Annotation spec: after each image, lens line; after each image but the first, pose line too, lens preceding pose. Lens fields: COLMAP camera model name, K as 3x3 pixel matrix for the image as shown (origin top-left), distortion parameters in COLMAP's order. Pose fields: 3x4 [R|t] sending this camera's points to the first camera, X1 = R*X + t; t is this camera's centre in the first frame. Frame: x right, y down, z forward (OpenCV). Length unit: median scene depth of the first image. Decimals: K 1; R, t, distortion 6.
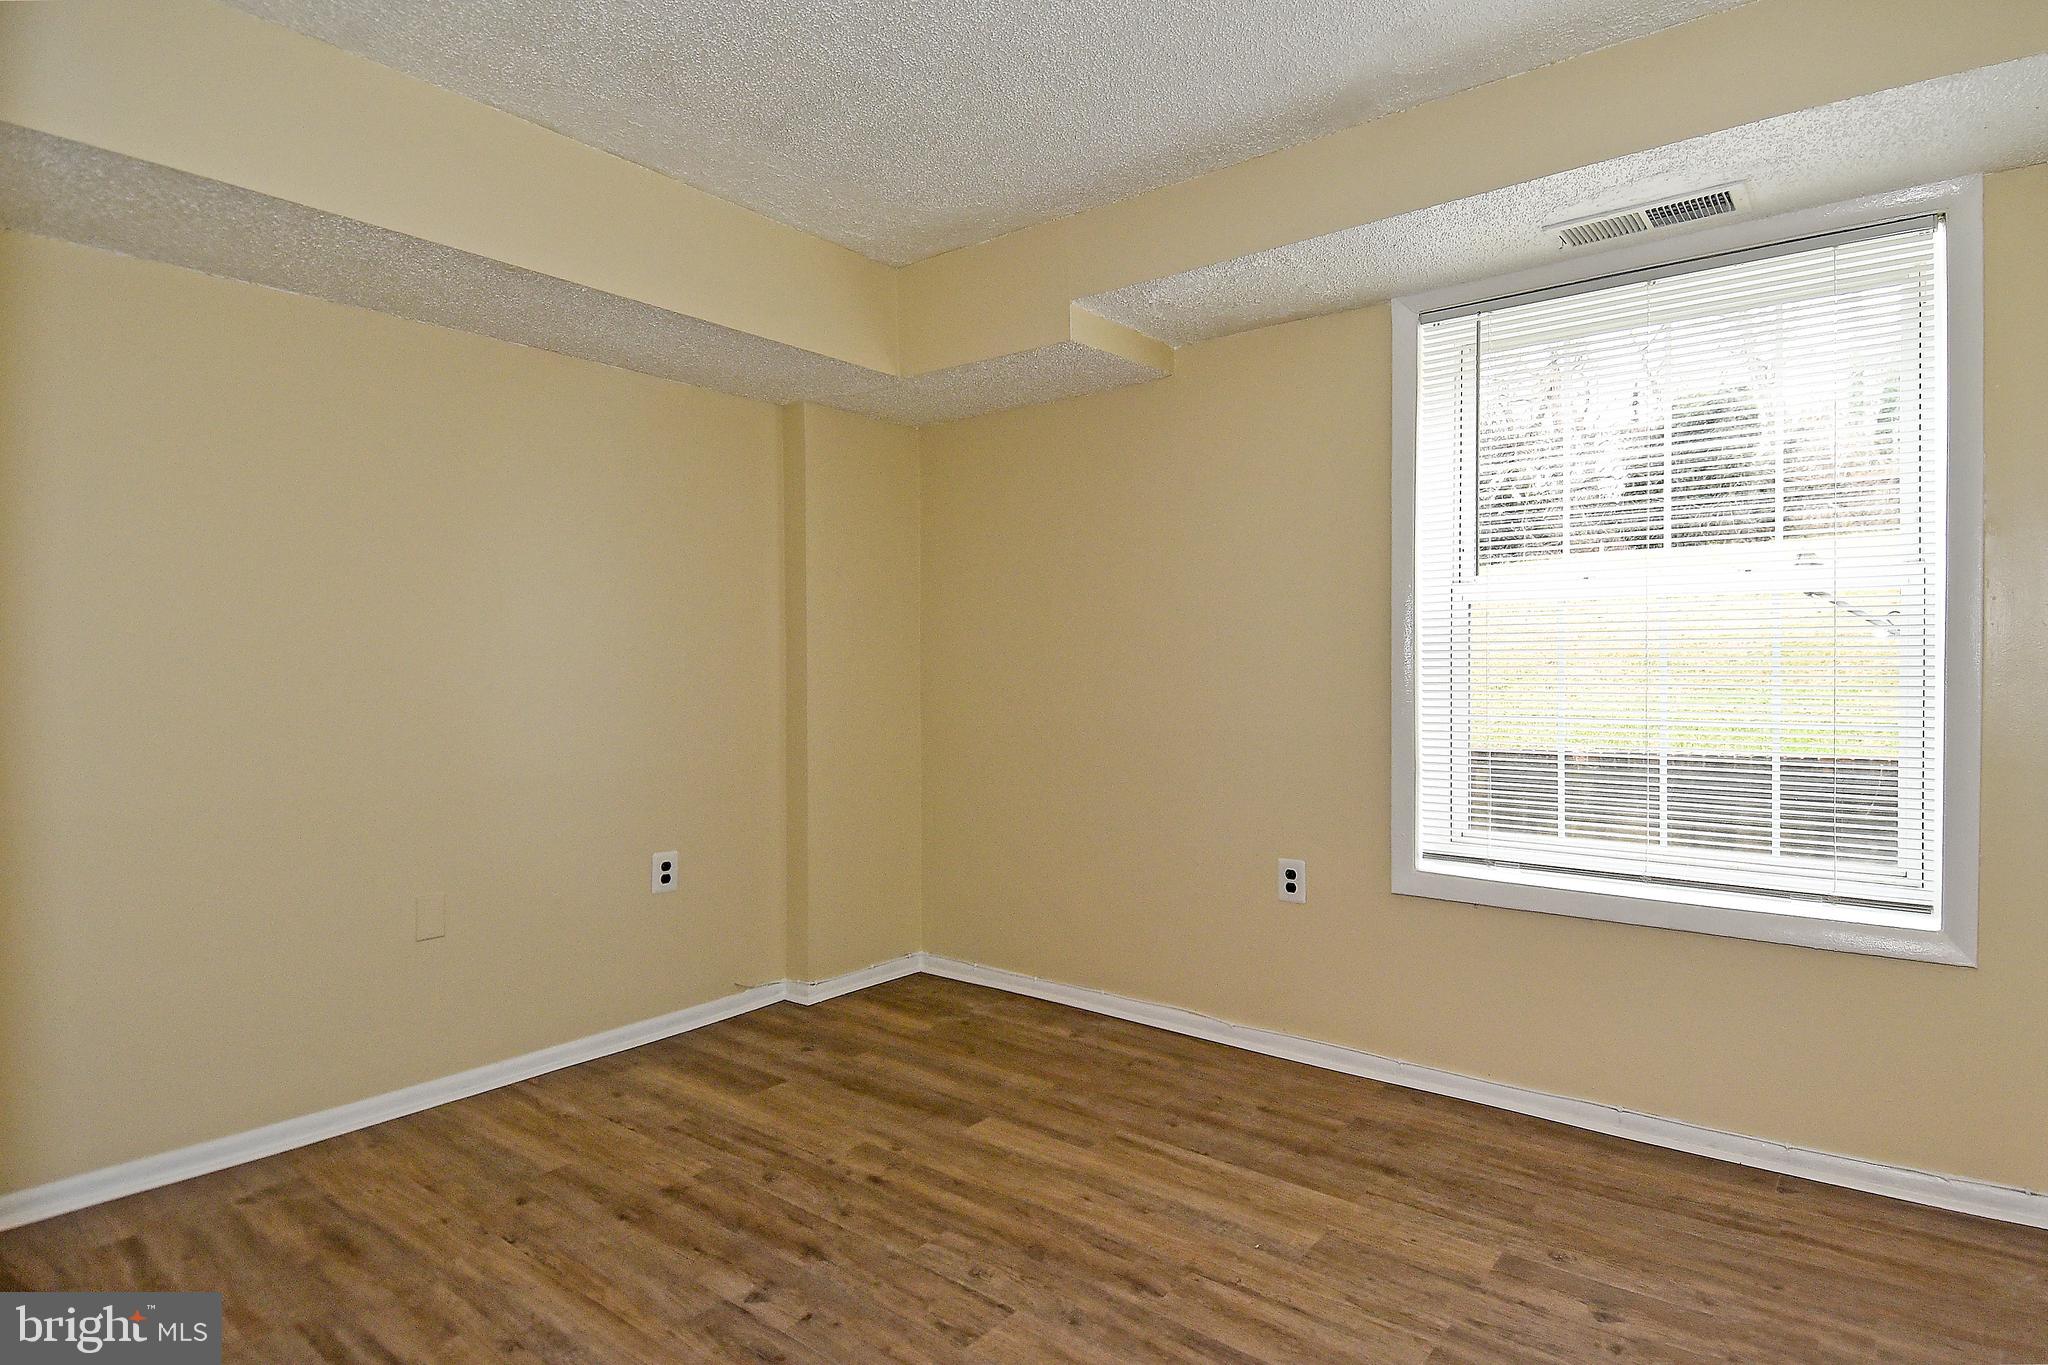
lens RADIAL K [[1088.2, 0, 1029.7], [0, 1088.2, 671.7], [0, 0, 1]] dist [0.039318, -0.042063]
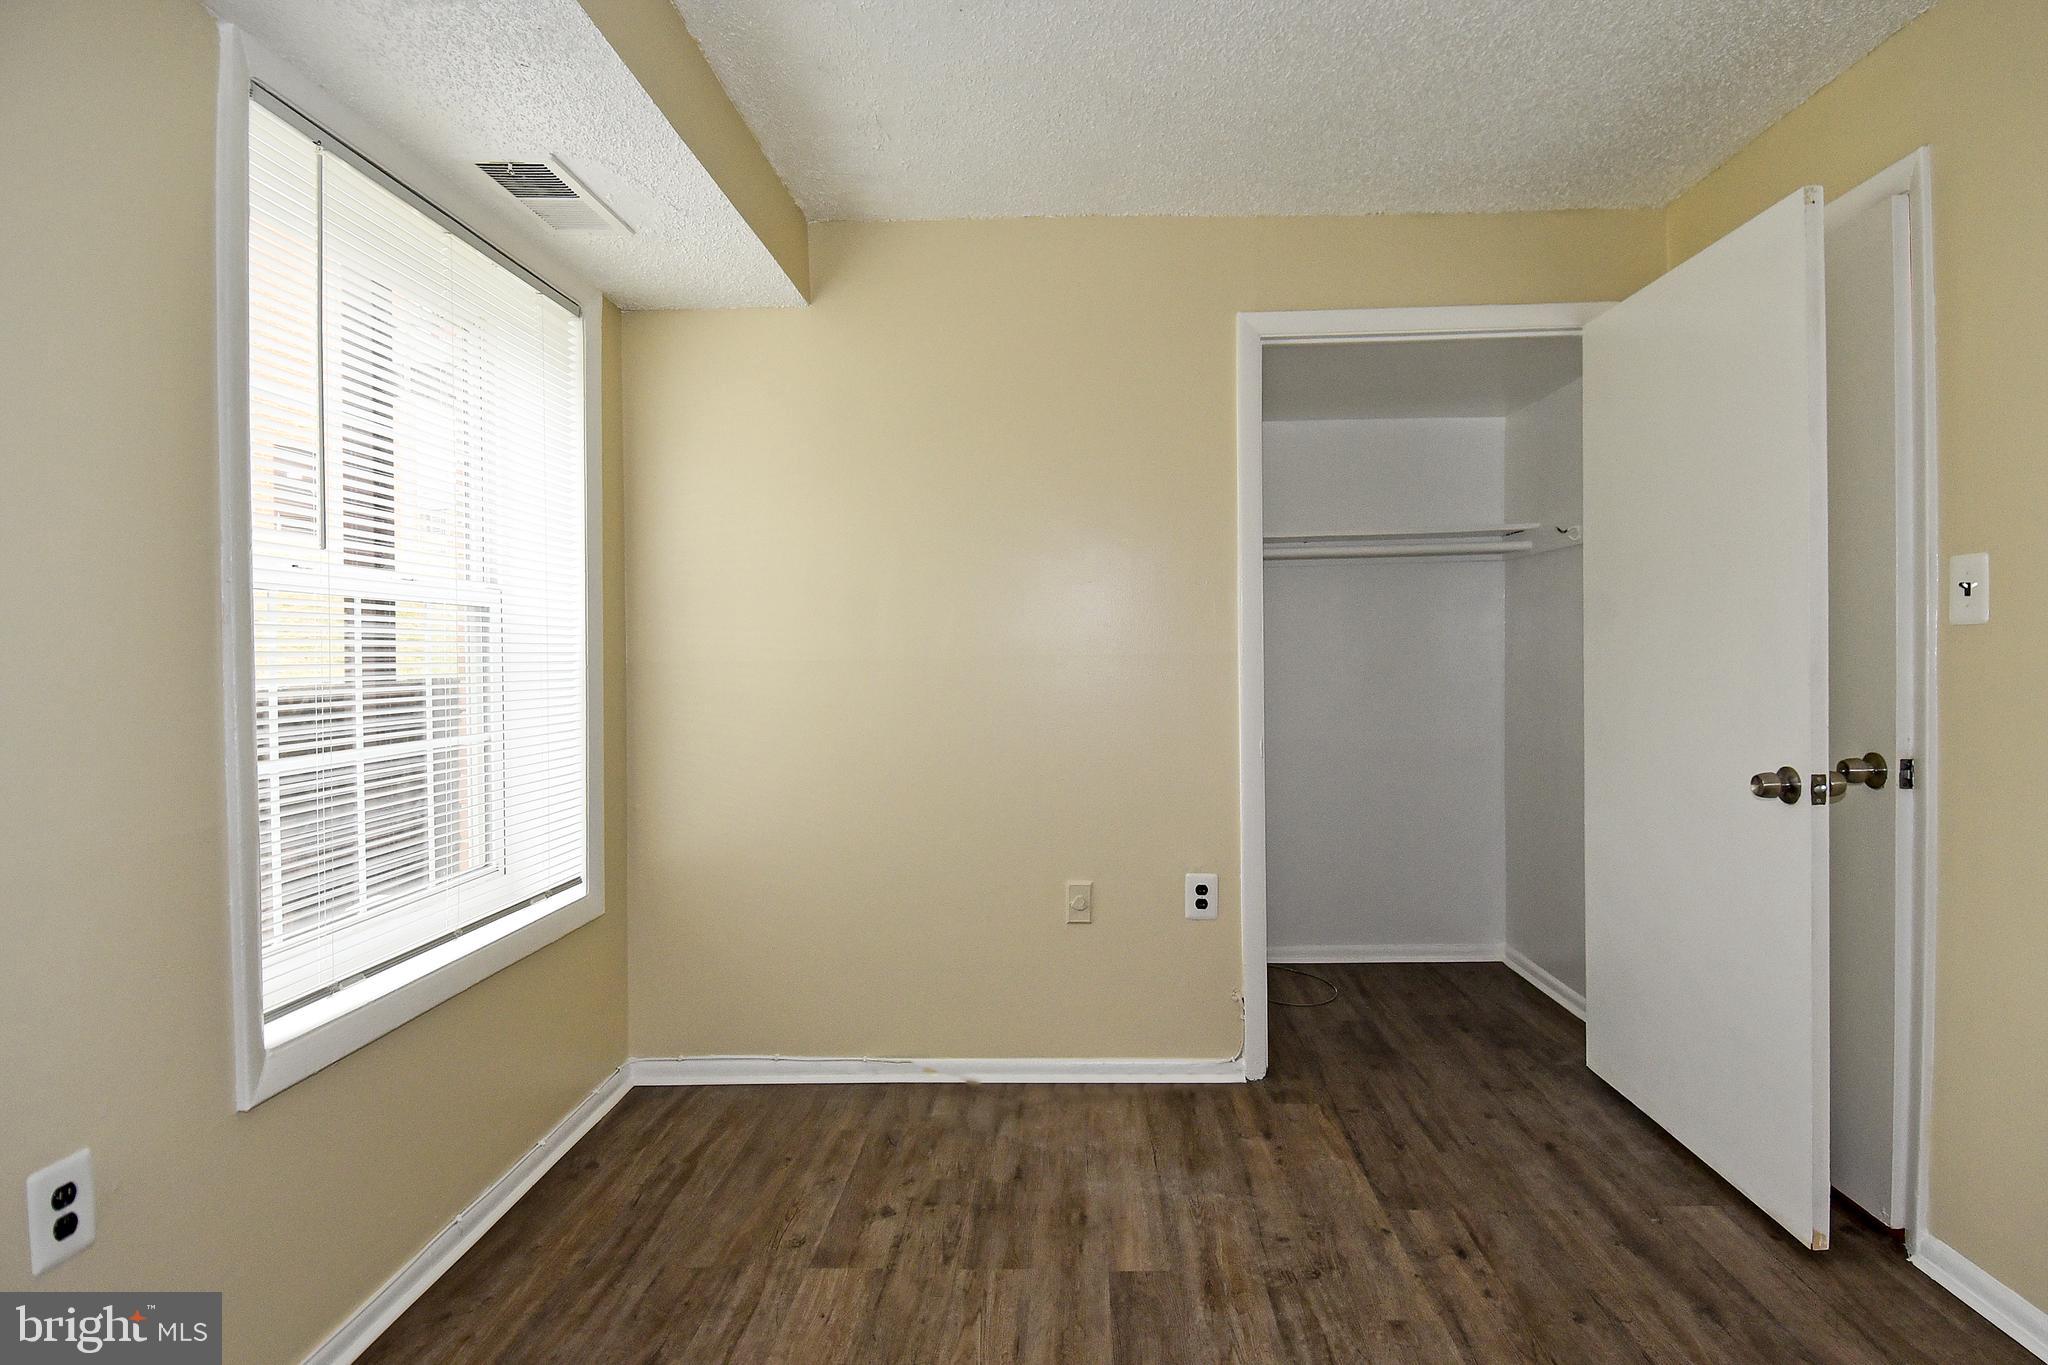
lens RADIAL K [[1088.2, 0, 1070.9], [0, 1088.2, 671.3], [0, 0, 1]] dist [0.039318, -0.042063]
pose [[-0.619451, 0.001753, 0.785034, -0.477133], [0.024753, 0.999544, 0.017300, -0.020878], [-0.784645, 0.030148, -0.619211, 1.359957]]
